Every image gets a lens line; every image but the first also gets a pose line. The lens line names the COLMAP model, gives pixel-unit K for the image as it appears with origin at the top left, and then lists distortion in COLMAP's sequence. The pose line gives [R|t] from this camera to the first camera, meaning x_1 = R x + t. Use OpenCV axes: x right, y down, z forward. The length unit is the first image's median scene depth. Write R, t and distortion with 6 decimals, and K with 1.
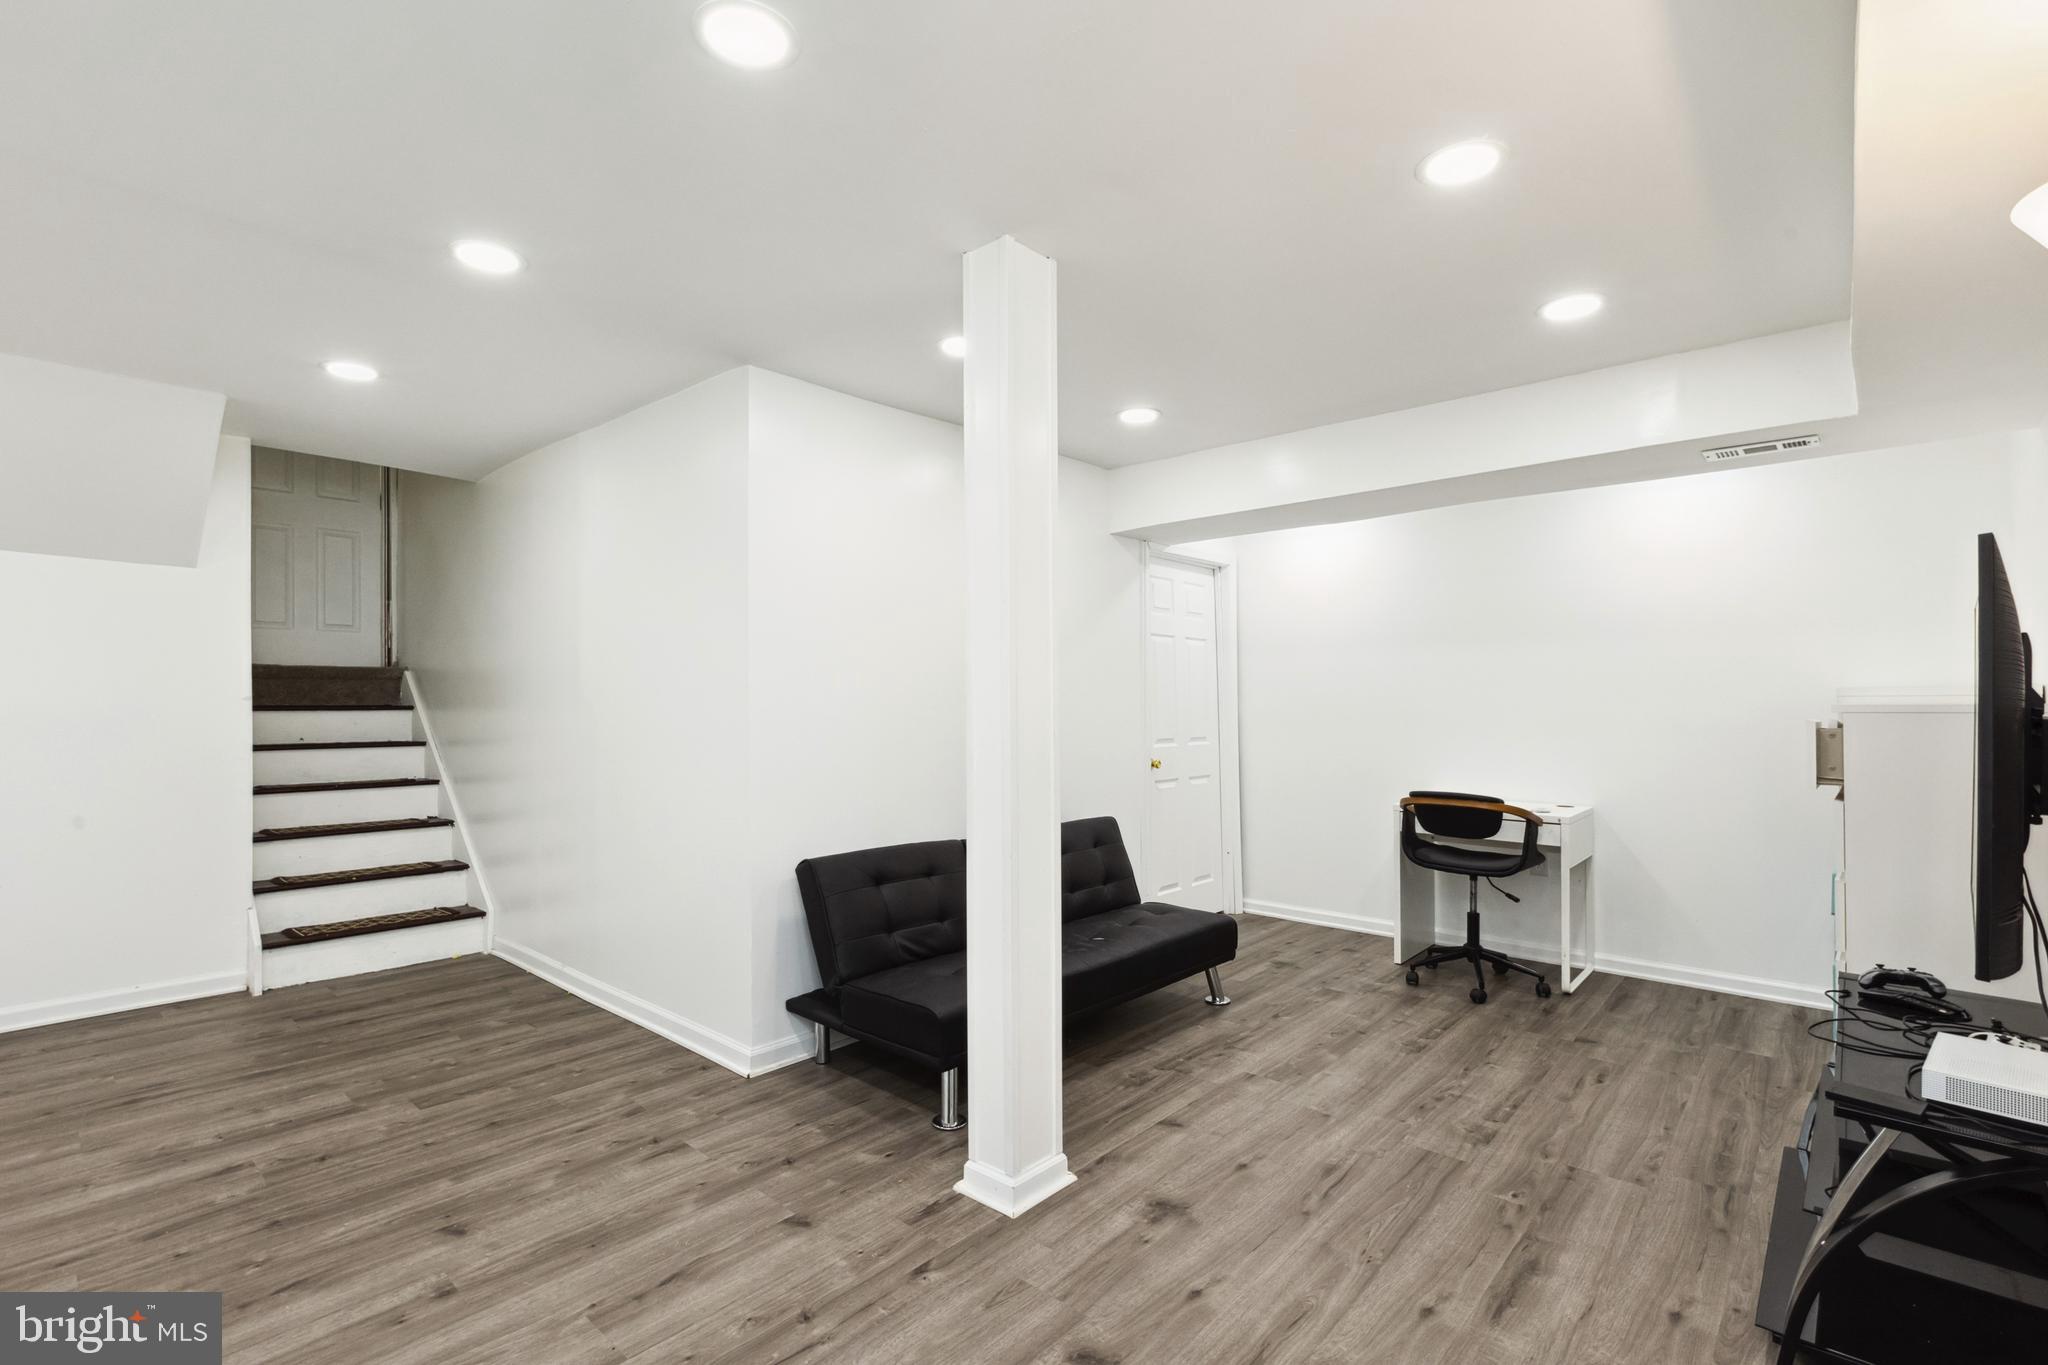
lens RADIAL K [[936.8, 0, 1023.2], [0, 936.8, 688.1], [0, 0, 1]] dist [-0.002878, -0.000071]
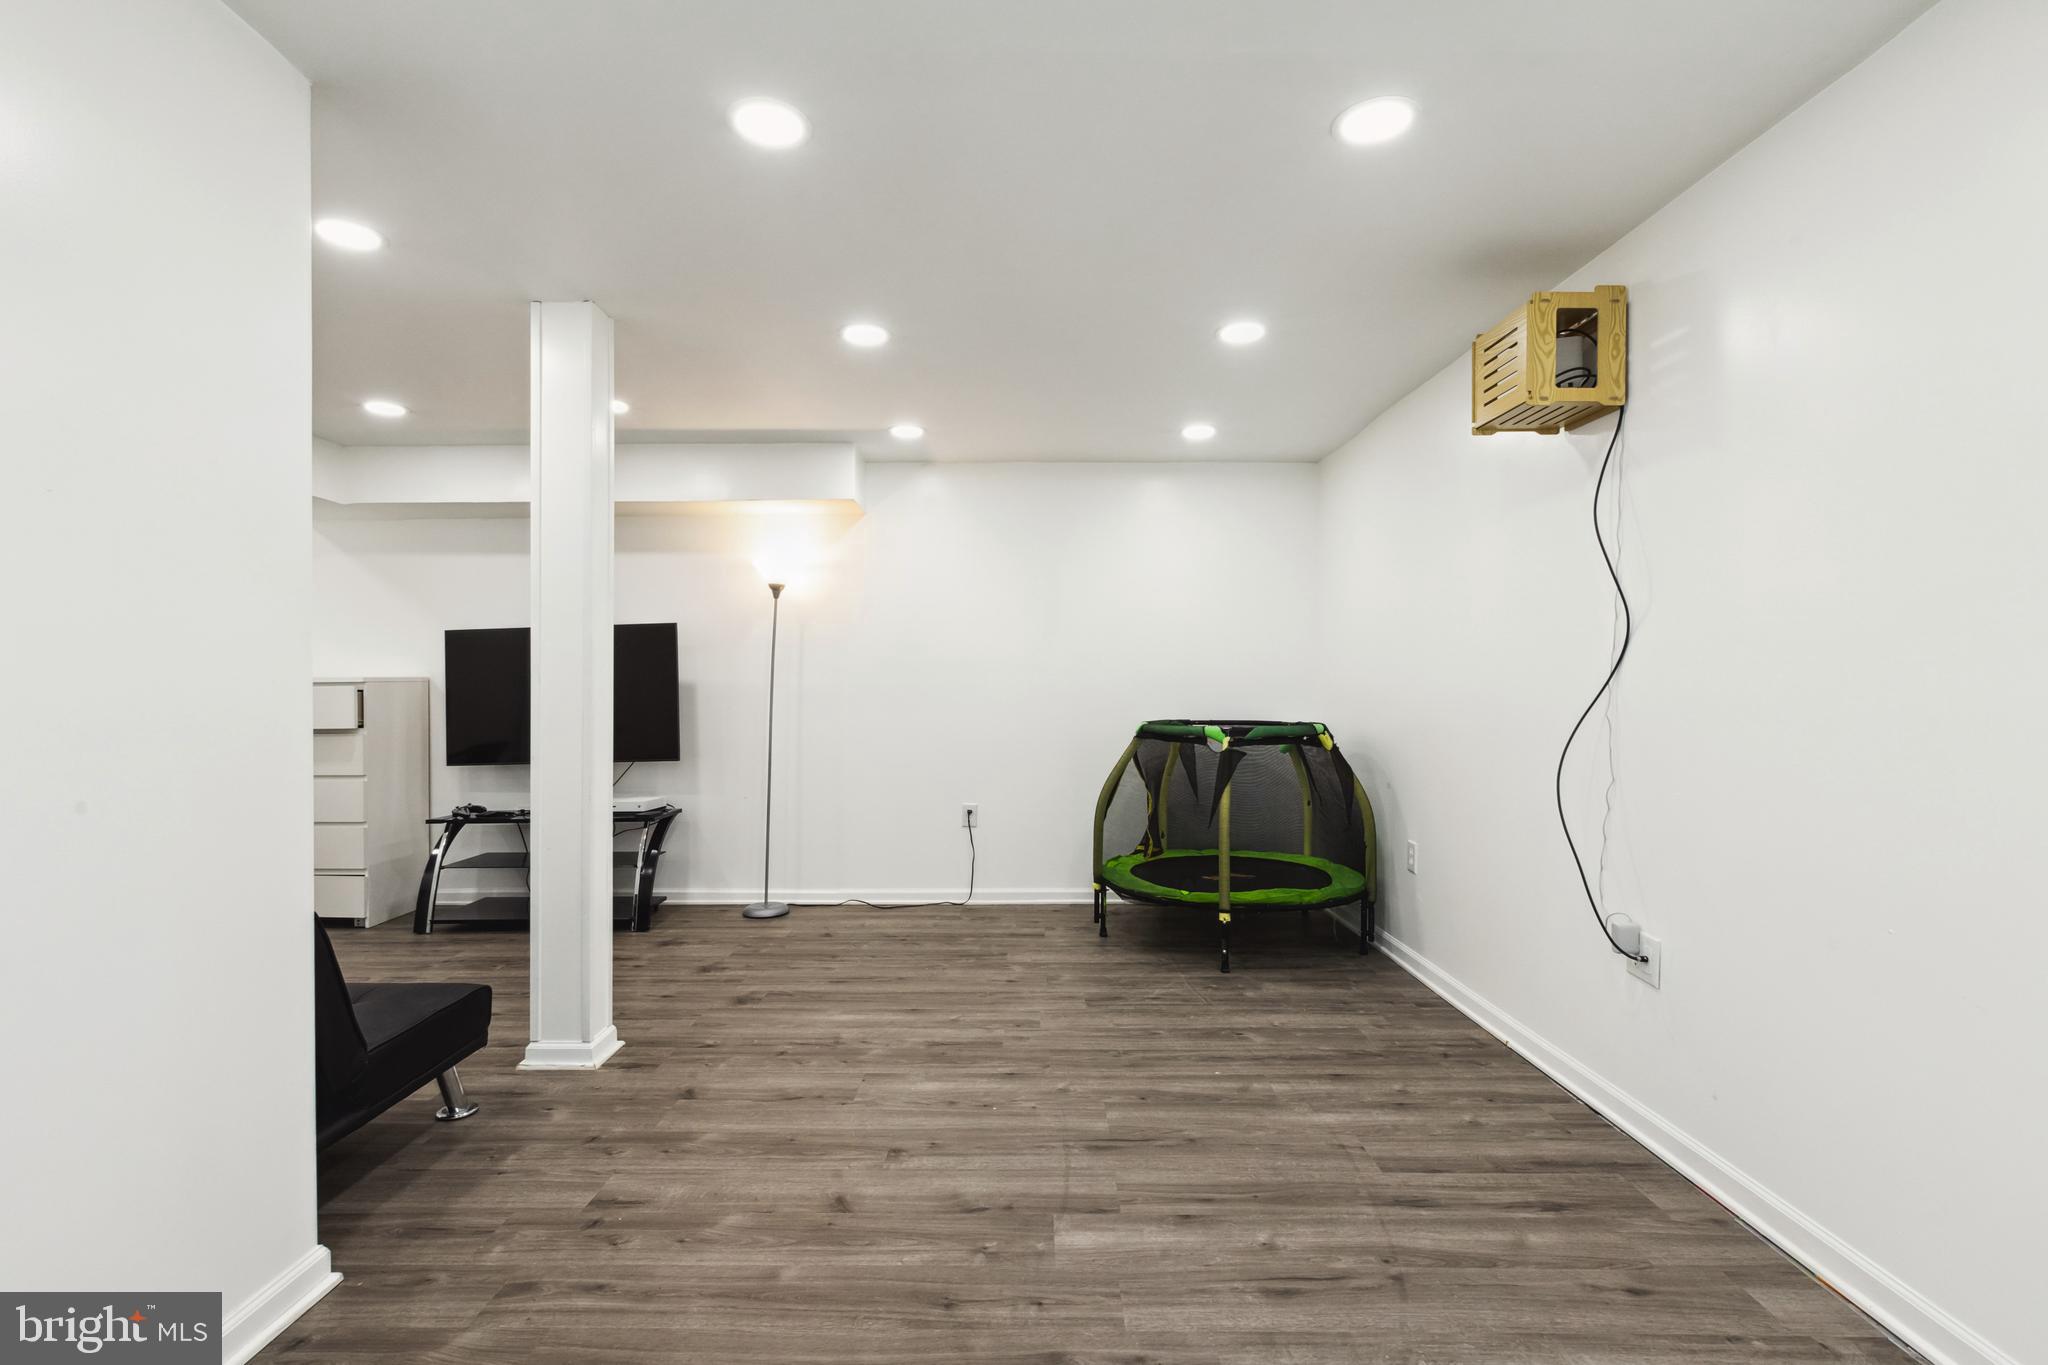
lens RADIAL K [[936.8, 0, 1021.1], [0, 936.8, 685.9], [0, 0, 1]] dist [-0.002878, -0.000071]
pose [[-0.659081, 0.001872, 0.752069, -1.398229], [-0.001925, 0.999989, -0.004176, 0.042488], [-0.752069, -0.004200, -0.659071, 1.434284]]
